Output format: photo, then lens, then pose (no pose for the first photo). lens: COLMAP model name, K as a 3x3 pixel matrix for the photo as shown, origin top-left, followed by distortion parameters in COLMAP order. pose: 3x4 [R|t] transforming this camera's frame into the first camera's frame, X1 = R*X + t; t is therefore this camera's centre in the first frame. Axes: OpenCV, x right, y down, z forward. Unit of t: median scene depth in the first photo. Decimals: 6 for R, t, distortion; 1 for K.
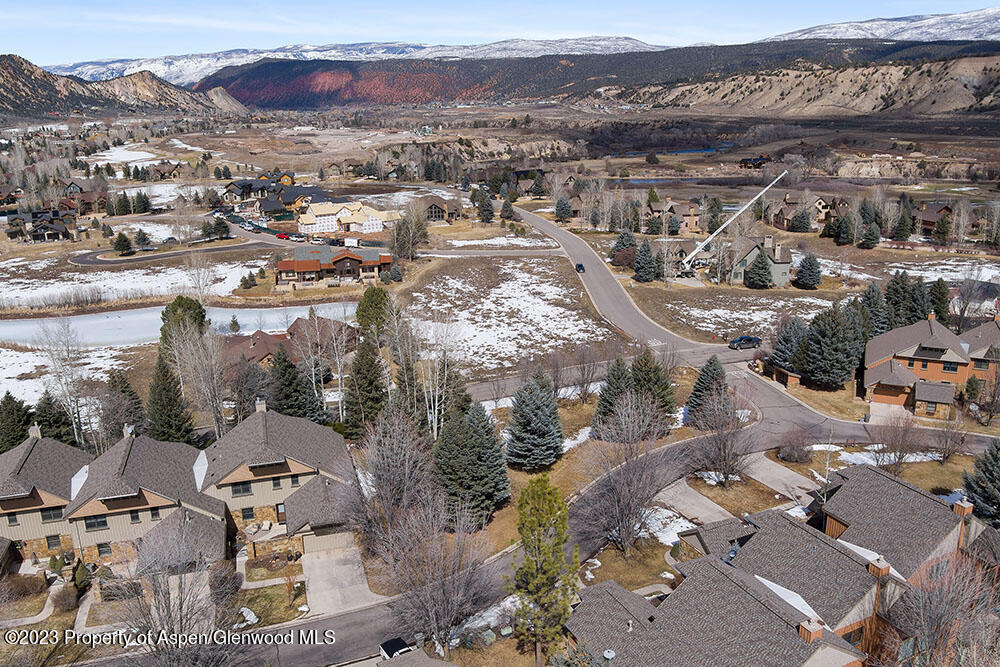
lens RADIAL K [[803.8, 0, 500.9], [0, 803.8, 336.5], [0, 0, 1]] dist [-0.069069, 0.022868]
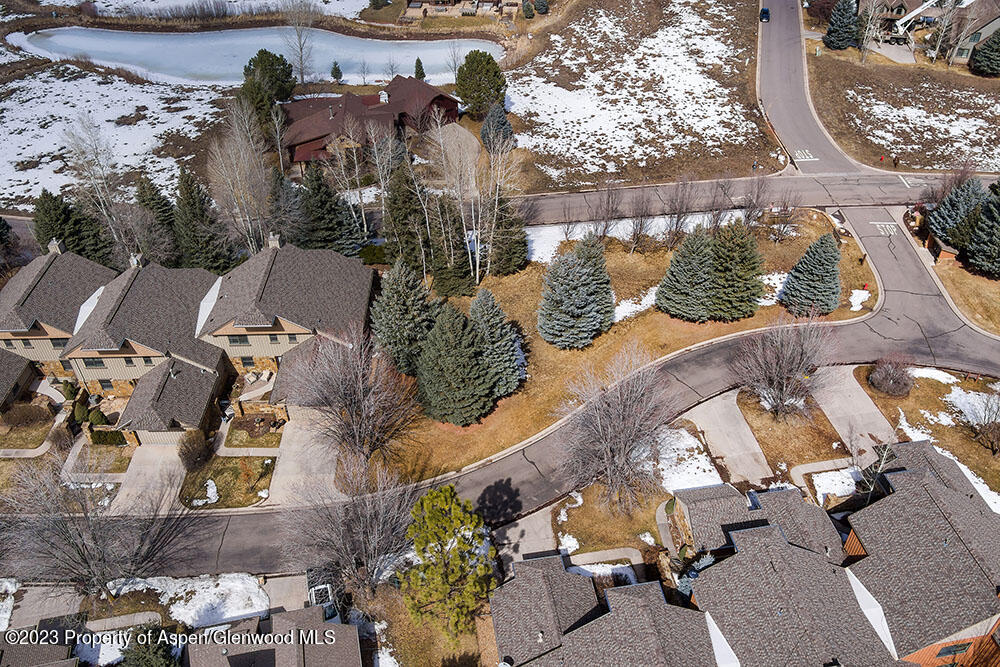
lens RADIAL K [[803.8, 0, 502.4], [0, 803.8, 336.9], [0, 0, 1]] dist [-0.069069, 0.022868]
pose [[0.959706, 0.181209, -0.214772, 0.098805], [-0.081530, 0.910982, 0.404308, -0.120159], [0.268918, -0.370507, 0.889049, 0.121762]]
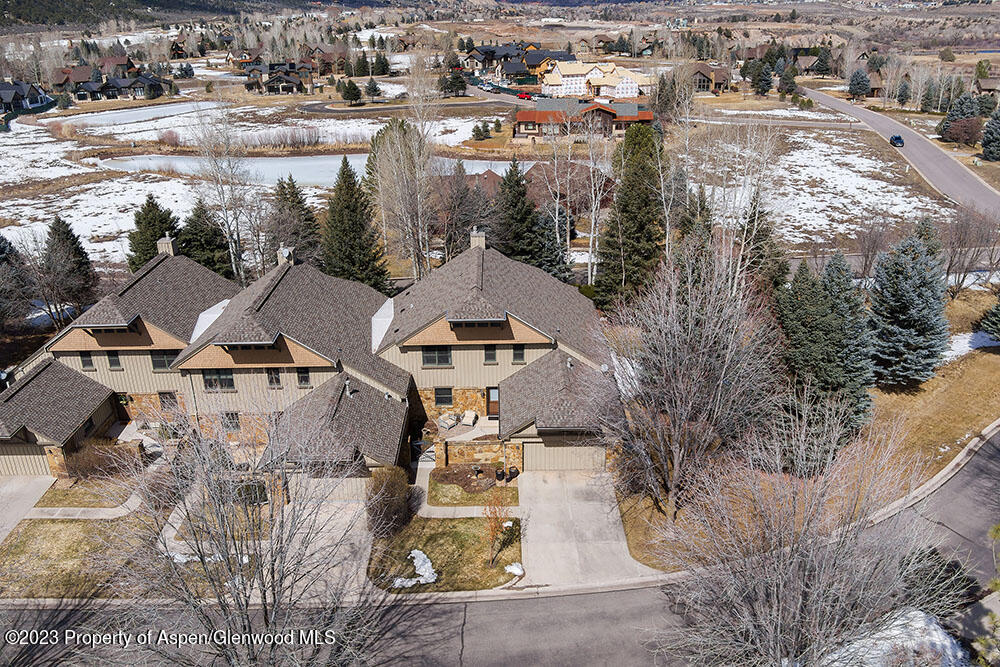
lens RADIAL K [[803.8, 0, 502.2], [0, 803.8, 340.7], [0, 0, 1]] dist [-0.069069, 0.022868]
pose [[0.957828, 0.113250, -0.264083, -0.056167], [-0.081155, 0.988258, 0.129459, 0.047794], [0.275644, -0.102568, 0.955772, 0.210591]]
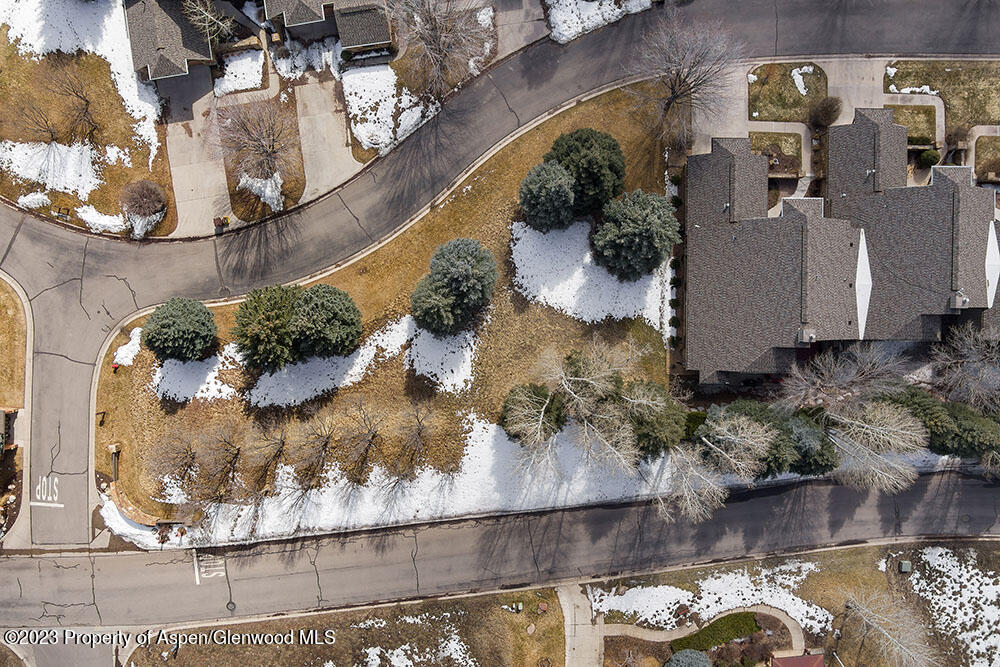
lens RADIAL K [[803.8, 0, 502.0], [0, 803.8, 332.5], [0, 0, 1]] dist [-0.069069, 0.022868]
pose [[-0.953796, -0.300233, 0.011534, -0.015358], [0.109602, -0.311932, 0.943761, -0.391176], [-0.279751, 0.901420, 0.330426, 0.479640]]
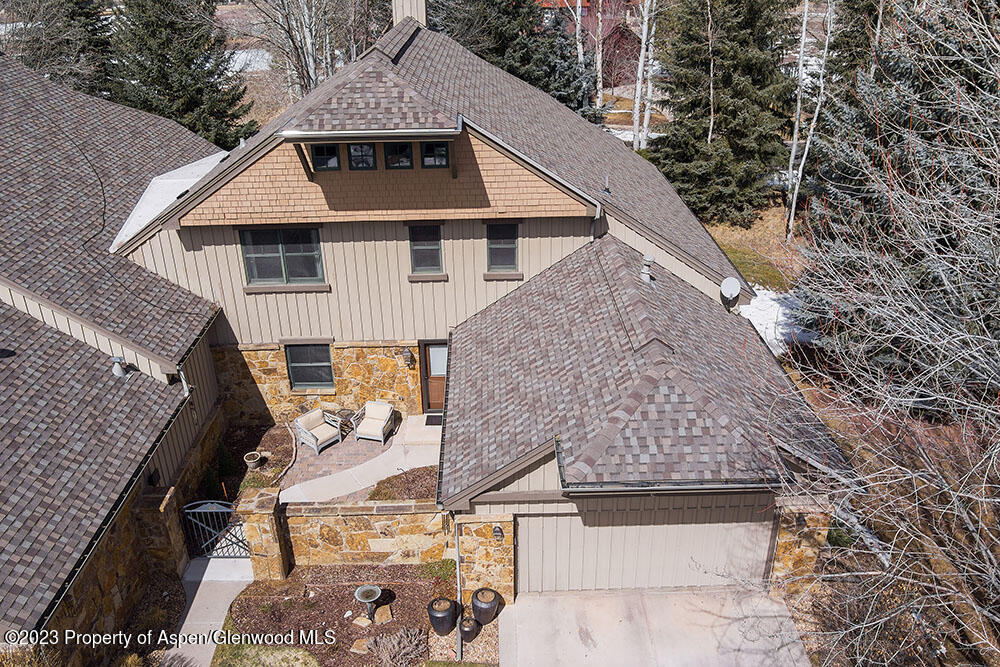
lens RADIAL K [[803.8, 0, 500.7], [0, 803.8, 334.4], [0, 0, 1]] dist [-0.069069, 0.022868]
pose [[0.961031, 0.121120, -0.248493, -0.106182], [-0.079042, 0.981773, 0.172842, 0.088107], [0.264898, -0.146465, 0.953088, 0.415564]]
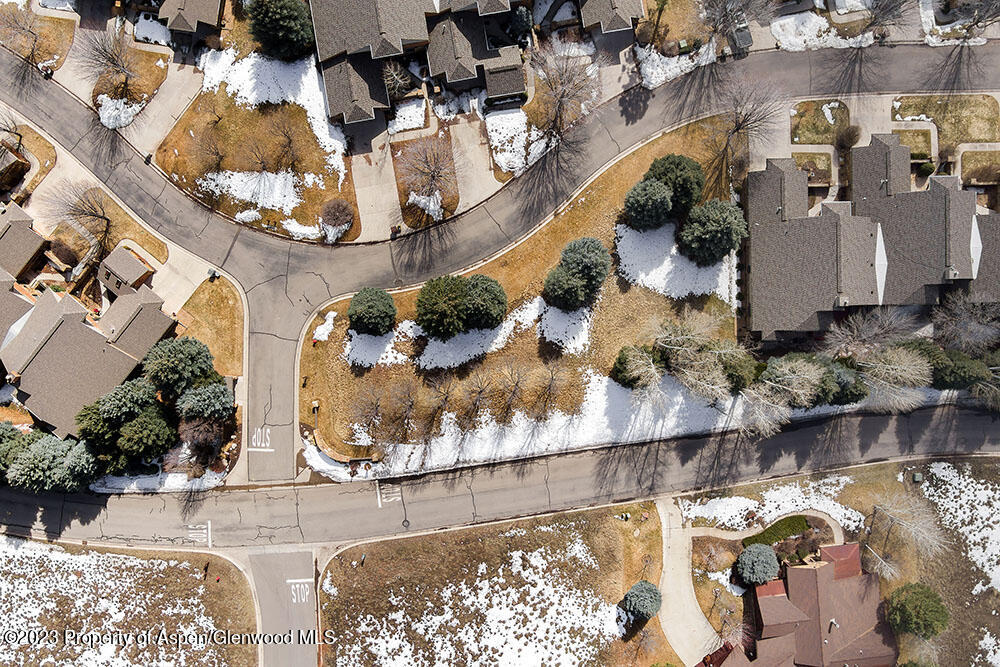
lens RADIAL K [[803.8, 0, 501.1], [0, 803.8, 333.4], [0, 0, 1]] dist [-0.069069, 0.022868]
pose [[-0.961133, -0.275817, 0.012198, 0.066004], [0.101334, -0.311329, 0.944884, -0.567474], [-0.256817, 0.909395, 0.327178, 0.469971]]
